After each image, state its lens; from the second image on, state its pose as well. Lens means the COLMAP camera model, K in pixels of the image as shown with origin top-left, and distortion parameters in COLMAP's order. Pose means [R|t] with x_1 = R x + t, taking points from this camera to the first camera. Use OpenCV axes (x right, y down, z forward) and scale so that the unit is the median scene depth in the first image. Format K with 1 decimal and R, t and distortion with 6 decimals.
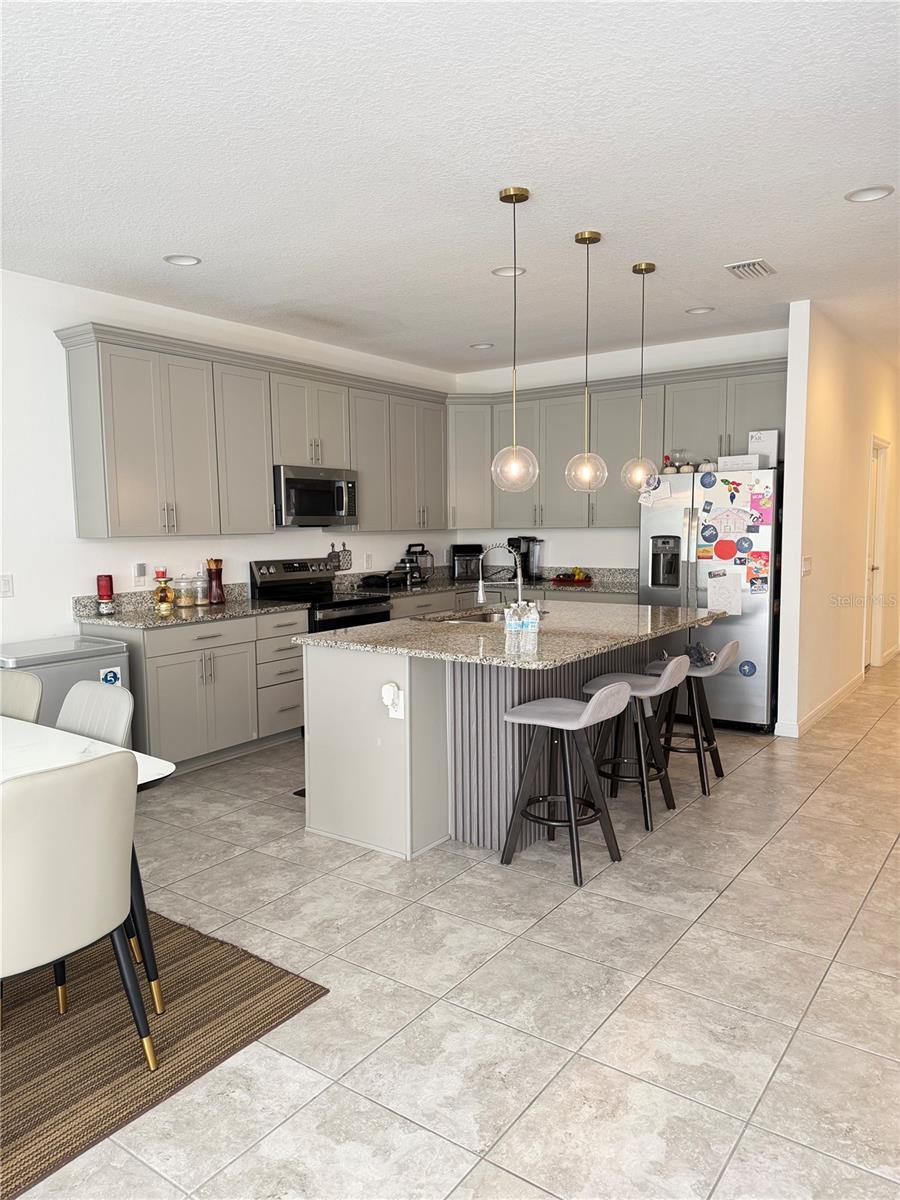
lens RADIAL K [[841.1, 0, 450.7], [0, 841.1, 595.2], [0, 0, 1]] dist [0.059291, -0.069501]
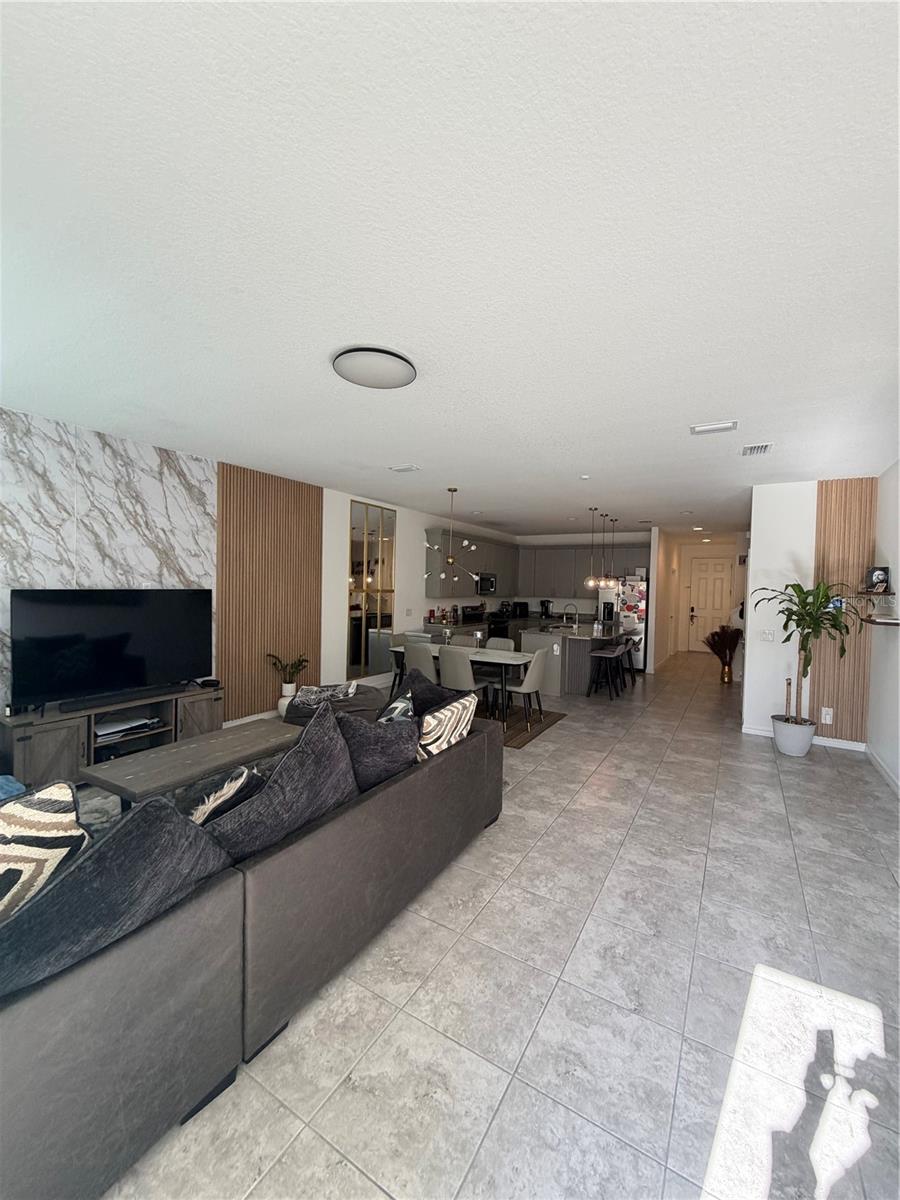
lens RADIAL K [[479.8, 0, 456.2], [0, 479.8, 592.4], [0, 0, 1]] dist [0.011804, -0.000182]
pose [[0.995826, 0.036679, 0.083573, -0.470752], [-0.030246, 0.996574, -0.076975, 0.043431], [-0.086110, 0.074126, 0.993524, -0.682651]]
